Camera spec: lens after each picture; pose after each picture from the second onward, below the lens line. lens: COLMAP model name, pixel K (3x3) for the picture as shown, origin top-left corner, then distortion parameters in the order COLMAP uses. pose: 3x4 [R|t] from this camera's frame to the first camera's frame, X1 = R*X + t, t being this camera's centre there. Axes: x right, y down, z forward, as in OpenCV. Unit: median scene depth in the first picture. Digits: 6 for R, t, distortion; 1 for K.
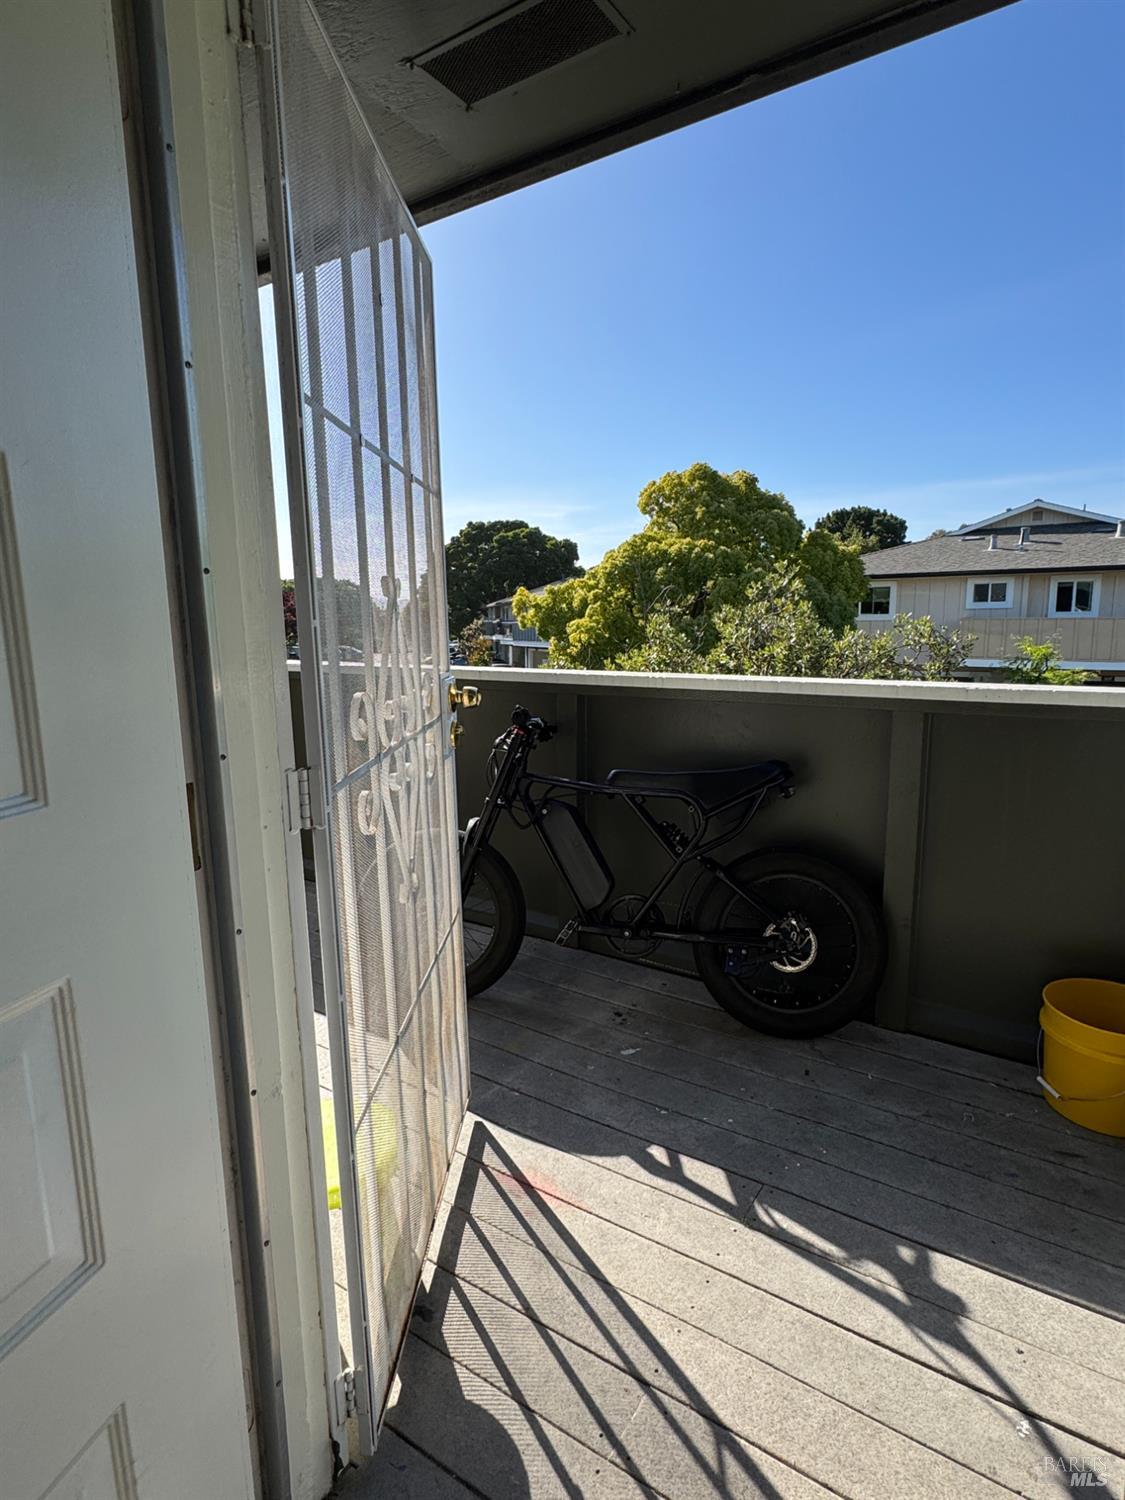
lens RADIAL K [[792.4, 0, 560.0], [0, 792.4, 744.8], [0, 0, 1]] dist [-0.006091, 0.003515]
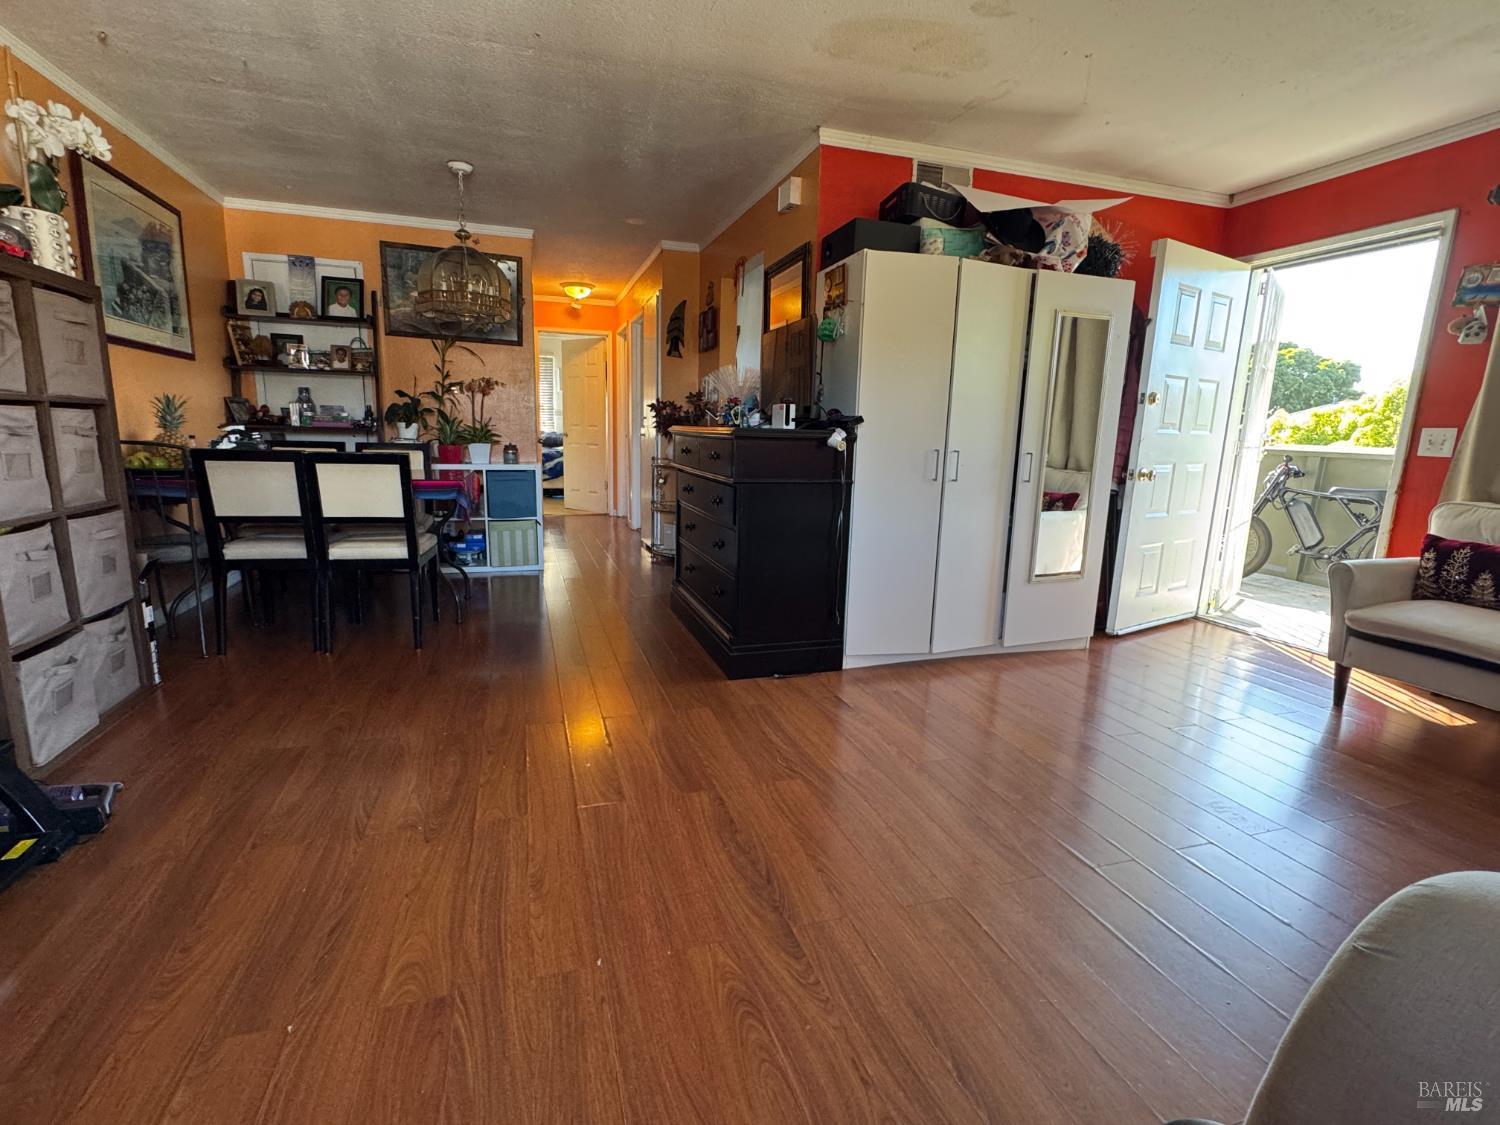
lens RADIAL K [[700.9, 0, 746.4], [0, 700.9, 564.3], [0, 0, 1]] dist [-0.002334, -0.000058]
pose [[0.775442, 0.161218, -0.610490, 0.002884], [-0.144379, 0.986512, 0.077128, 0.042920], [0.614690, 0.028334, 0.788259, -0.203703]]
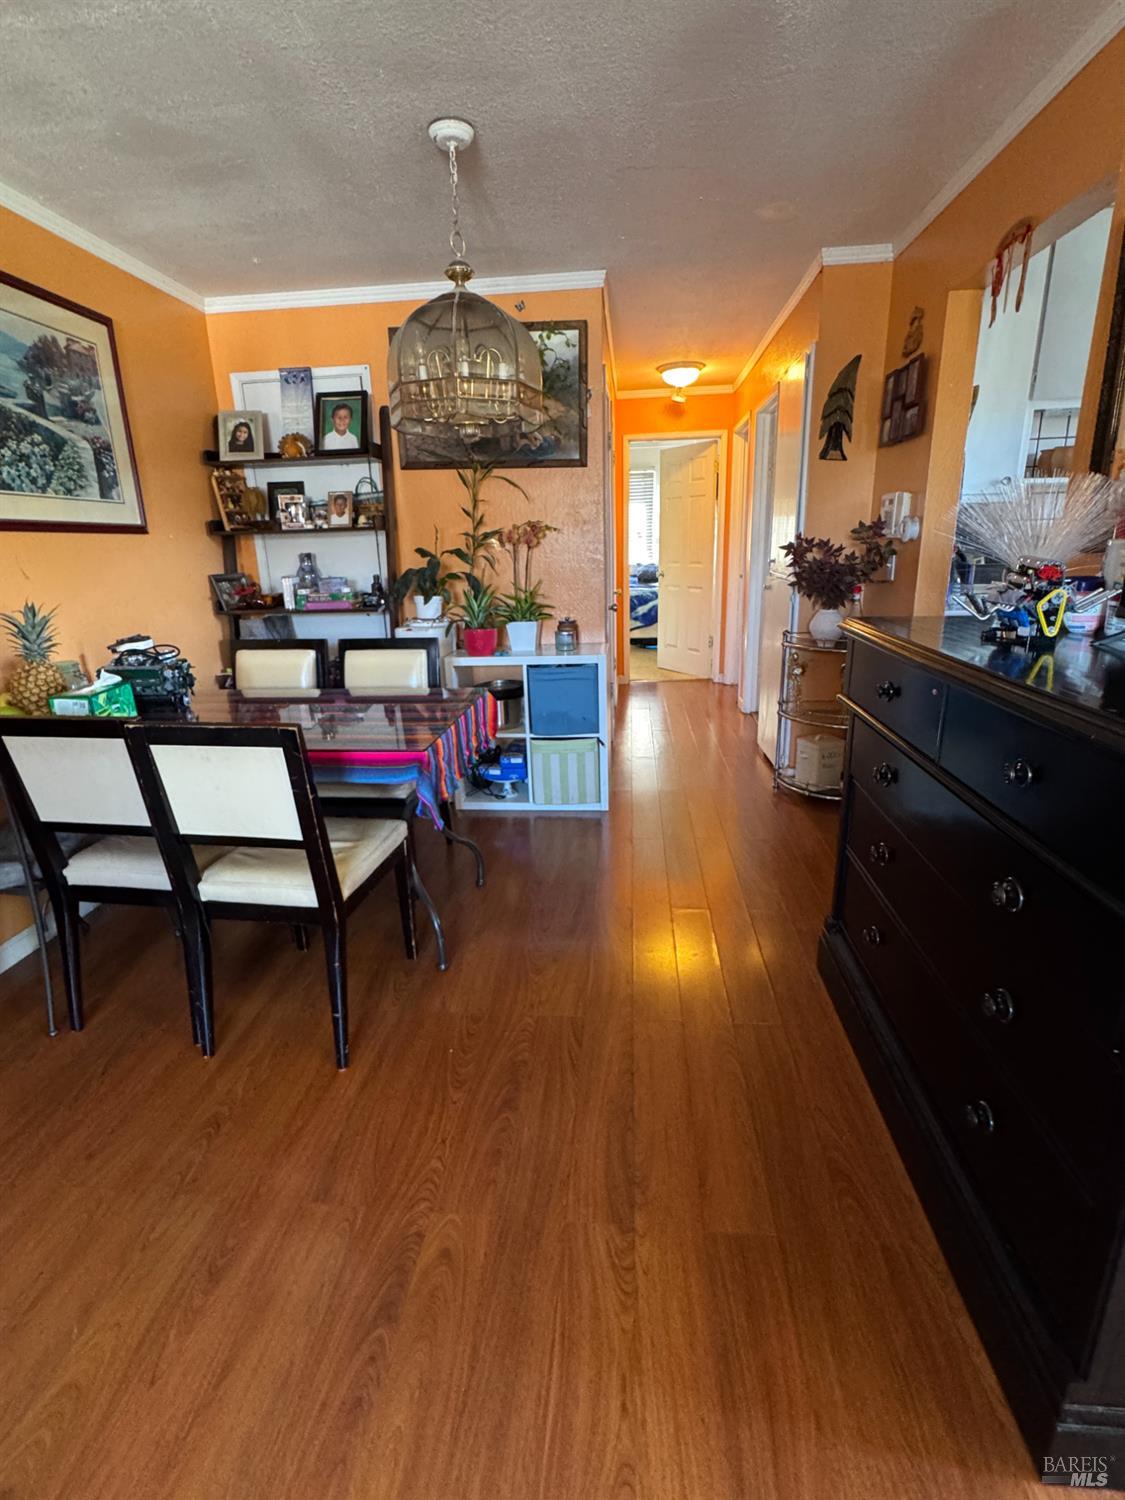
lens RADIAL K [[700.9, 0, 561.8], [0, 700.9, 746.3], [0, 0, 1]] dist [-0.002334, -0.000058]
pose [[0.467601, 0.258007, -0.845448, -0.076290], [-0.122777, 0.966140, 0.226933, 0.022511], [0.875372, -0.002312, 0.483445, -0.138897]]
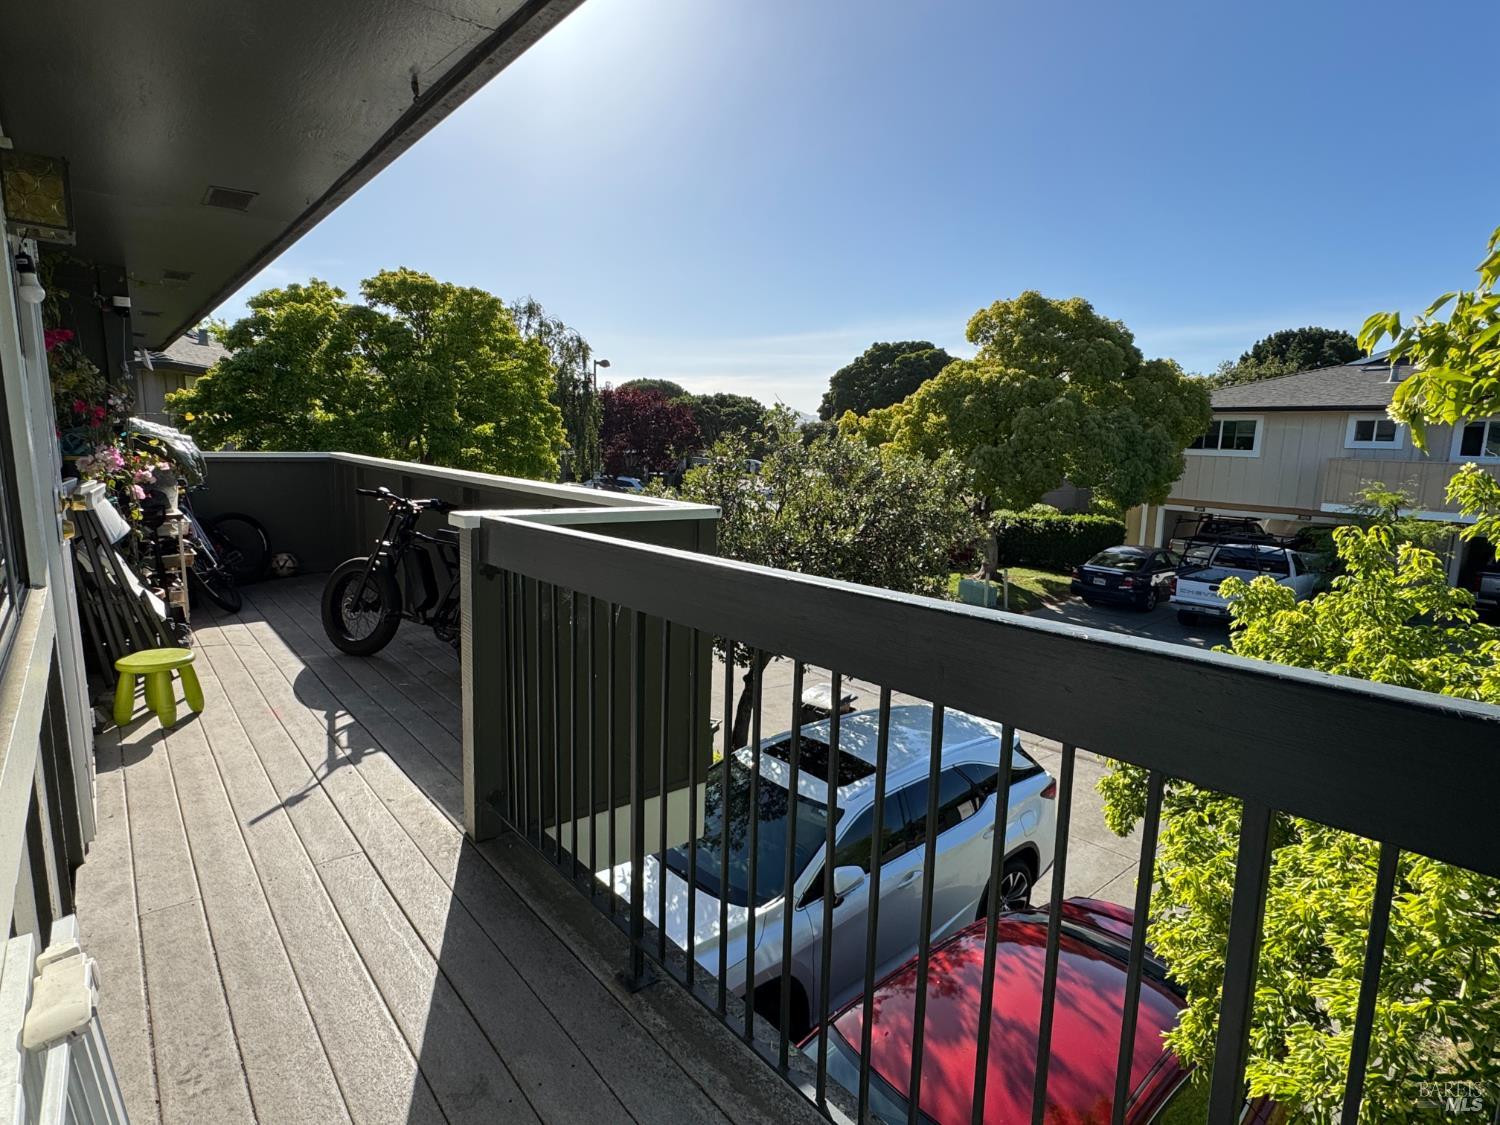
lens RADIAL K [[792.4, 0, 744.7], [0, 792.4, 568.5], [0, 0, 1]] dist [-0.006091, 0.003515]
pose [[0.954608, 0.084047, -0.285760, 0.149220], [-0.082251, 0.996444, 0.018304, 0.003730], [0.286282, 0.006031, 0.958126, -0.055200]]
